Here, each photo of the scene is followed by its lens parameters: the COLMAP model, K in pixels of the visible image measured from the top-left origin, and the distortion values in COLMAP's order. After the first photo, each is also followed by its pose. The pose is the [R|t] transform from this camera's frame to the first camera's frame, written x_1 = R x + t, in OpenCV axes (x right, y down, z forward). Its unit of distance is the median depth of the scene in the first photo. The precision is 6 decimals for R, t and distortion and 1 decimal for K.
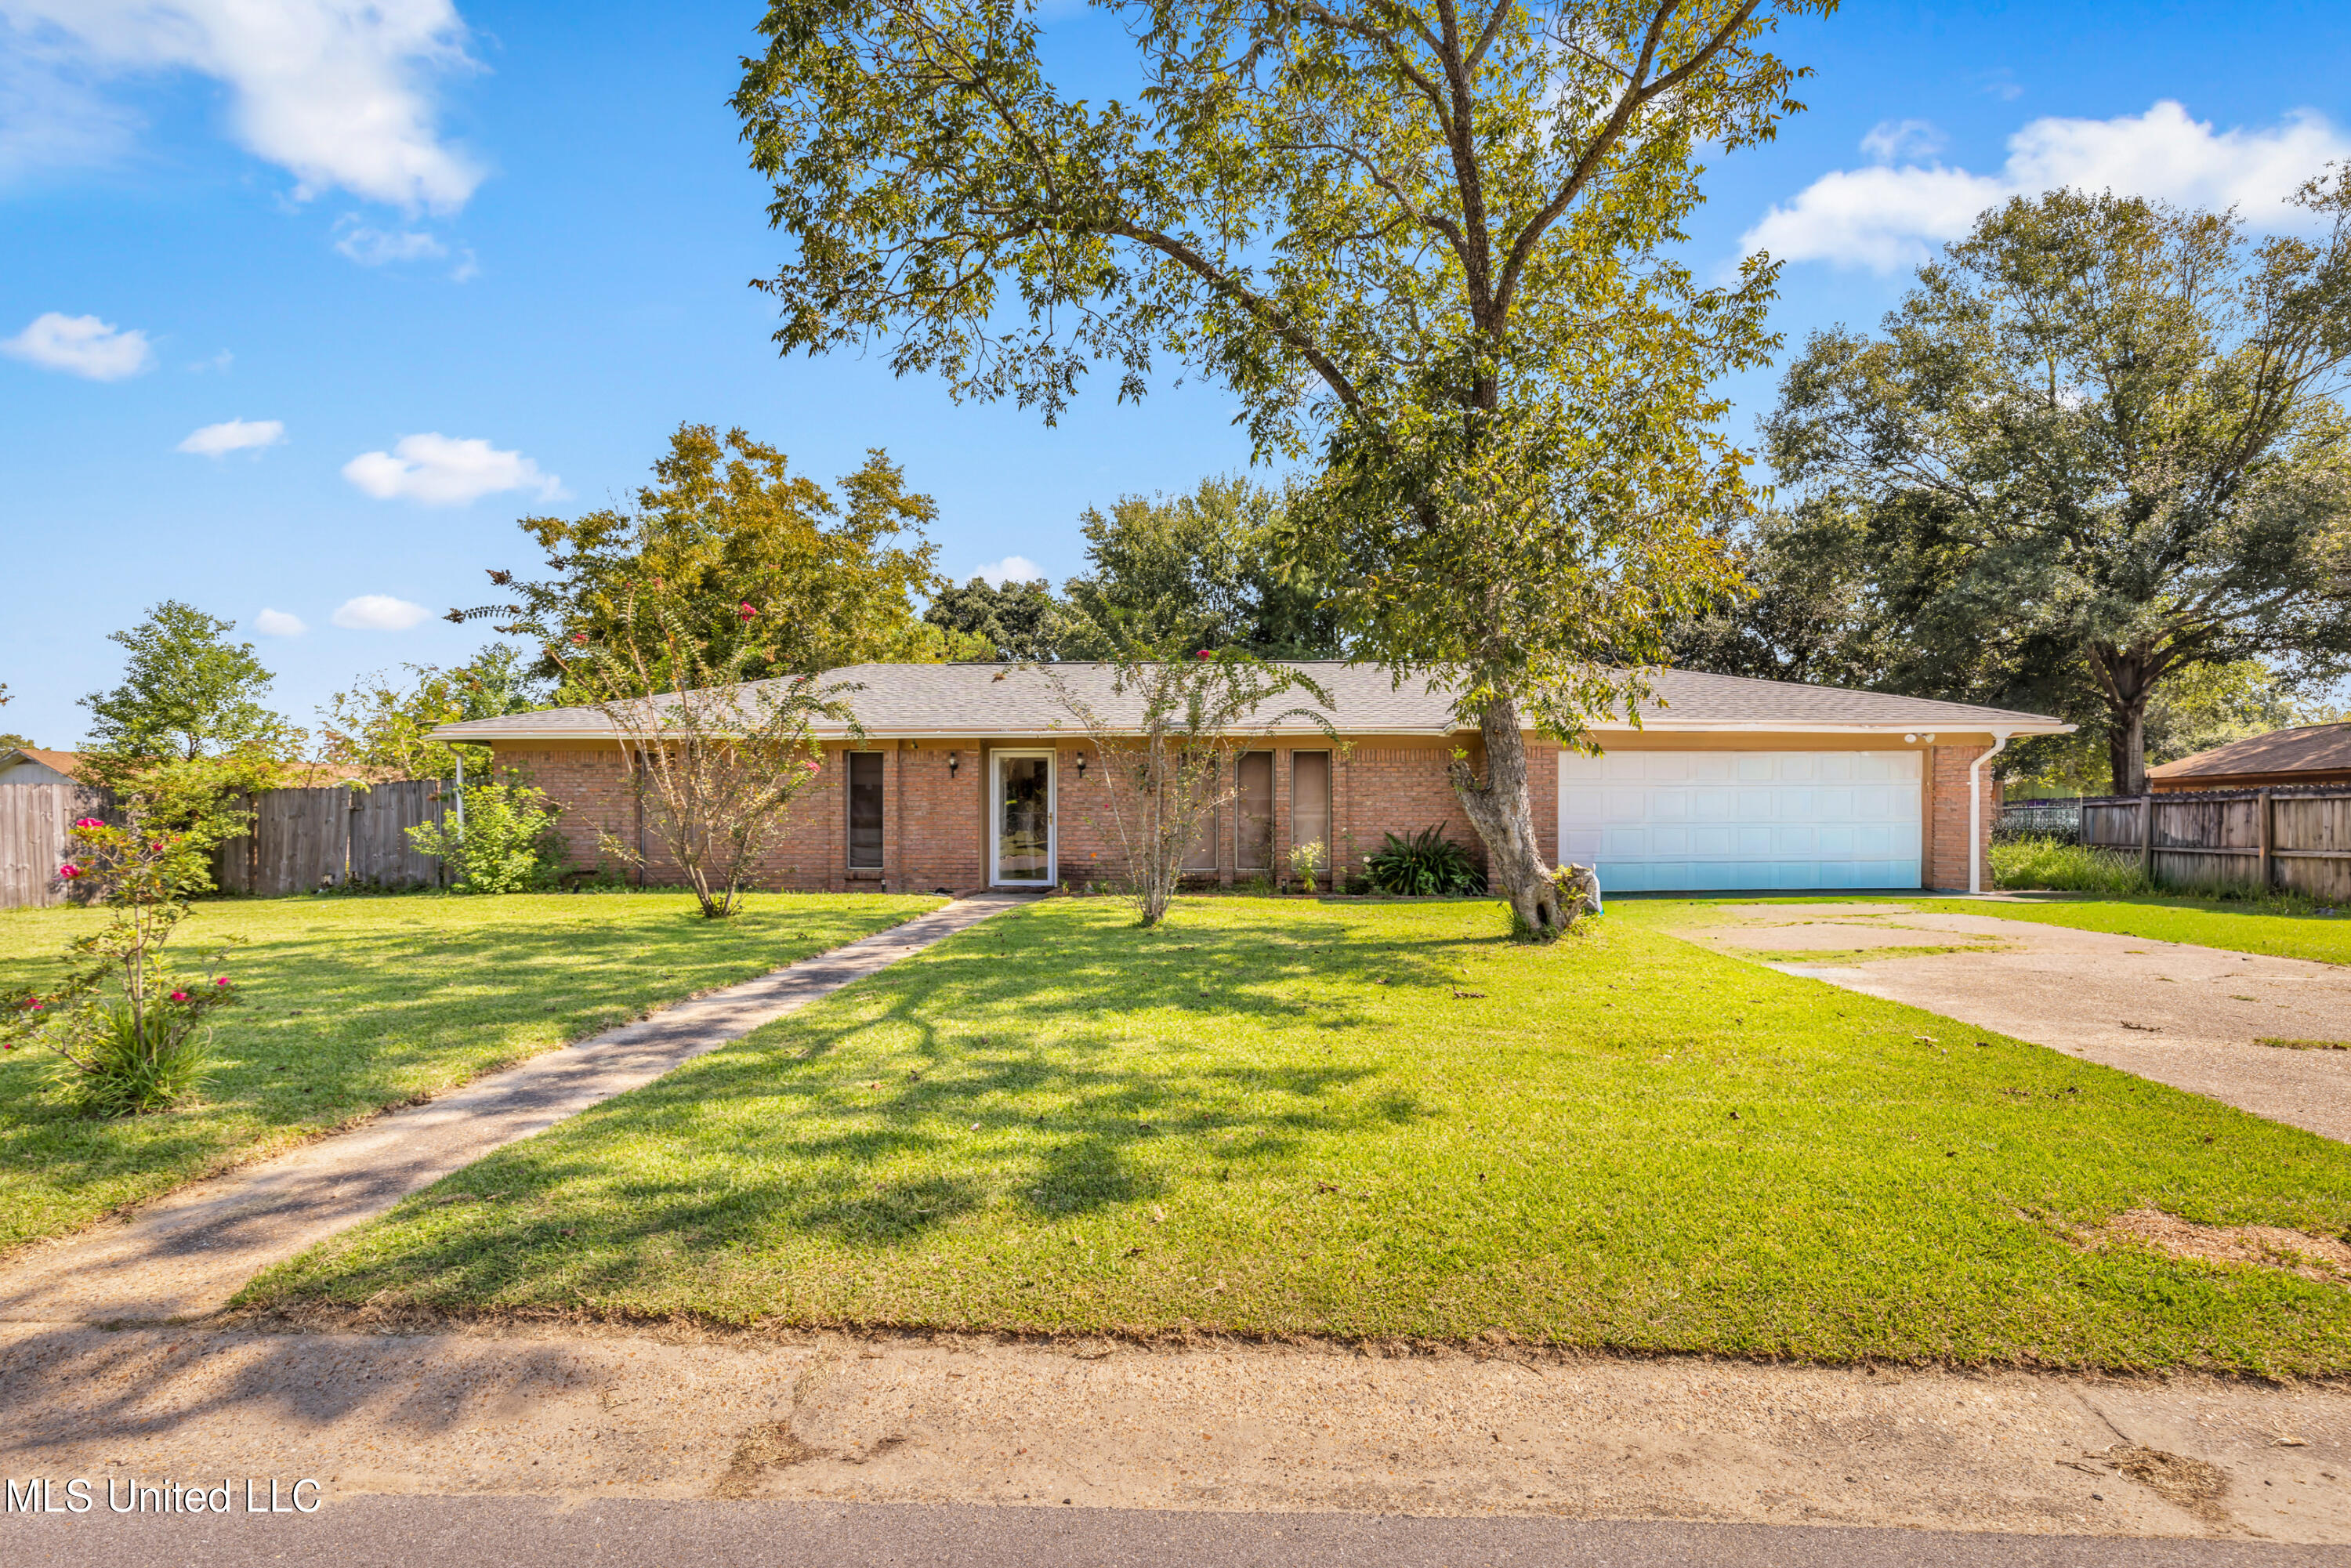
lens RADIAL K [[1079.6, 0, 1173.3], [0, 1079.6, 797.3], [0, 0, 1]] dist [0.001924, -0.000311]
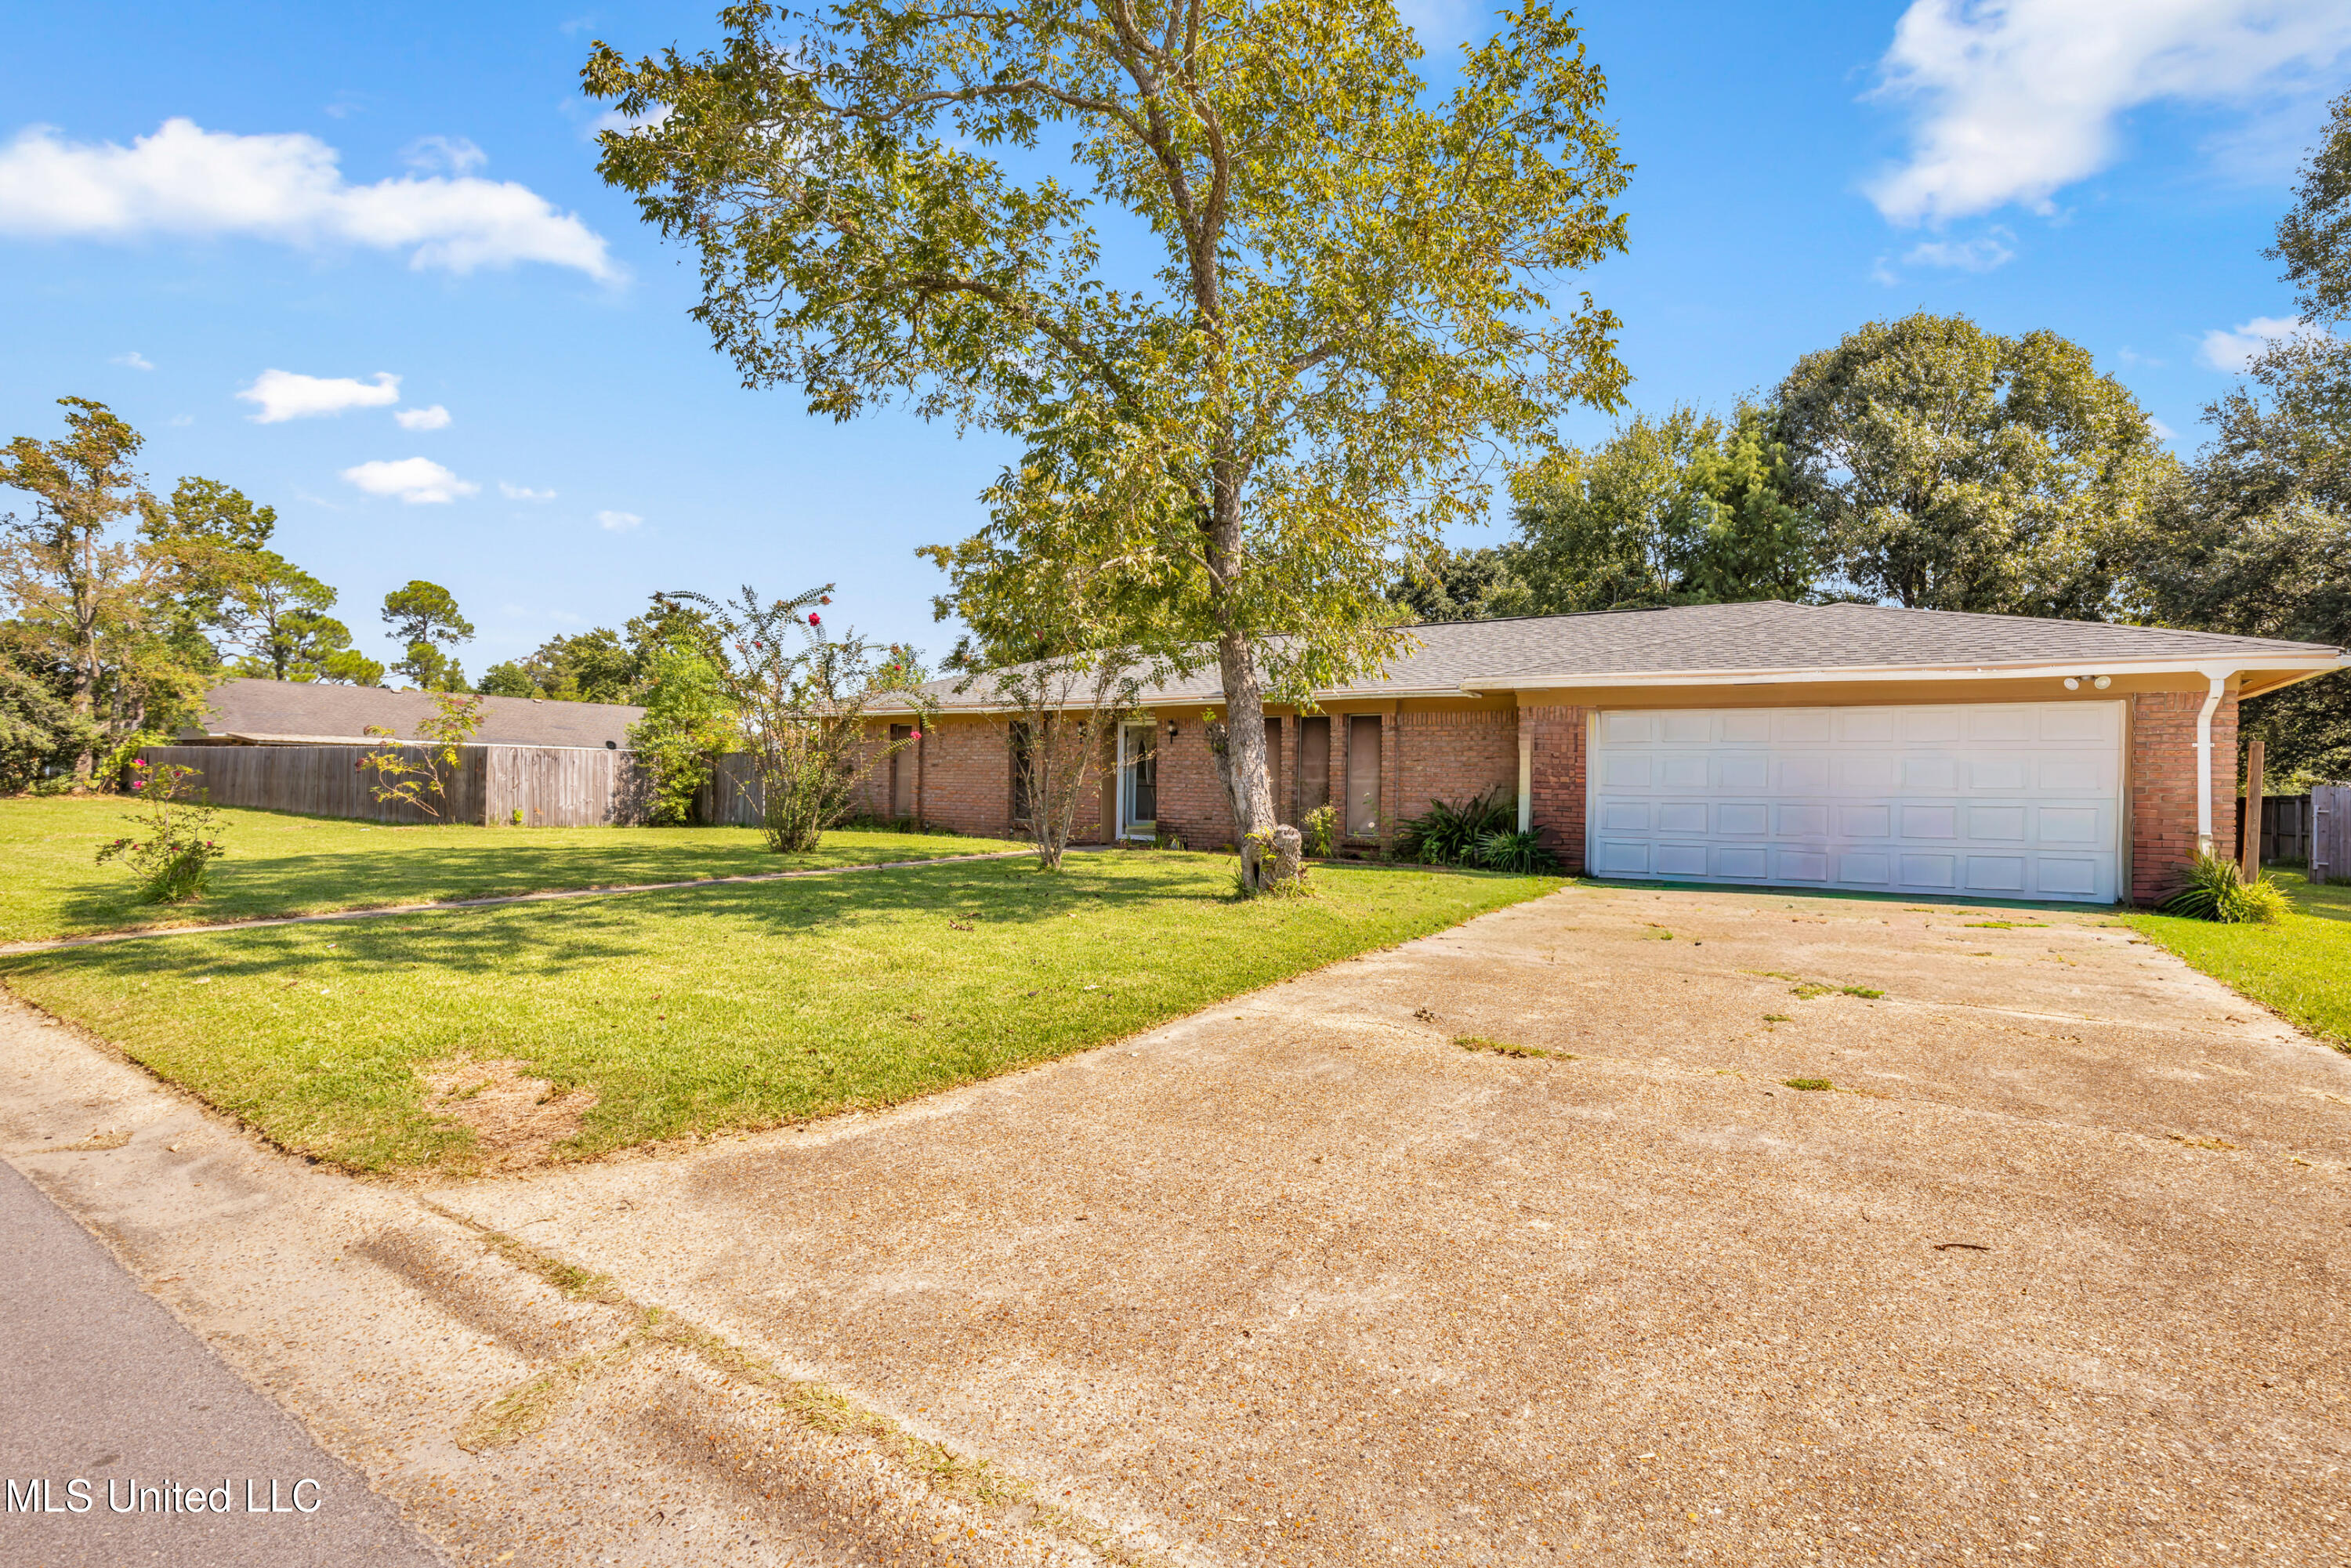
lens RADIAL K [[1079.6, 0, 1171.4], [0, 1079.6, 779.1], [0, 0, 1]] dist [0.001924, -0.000311]
pose [[0.858527, 0.012129, -0.512625, 0.488190], [-0.007375, 0.999909, 0.011308, 0.005760], [0.512716, -0.005928, 0.858538, 0.053632]]
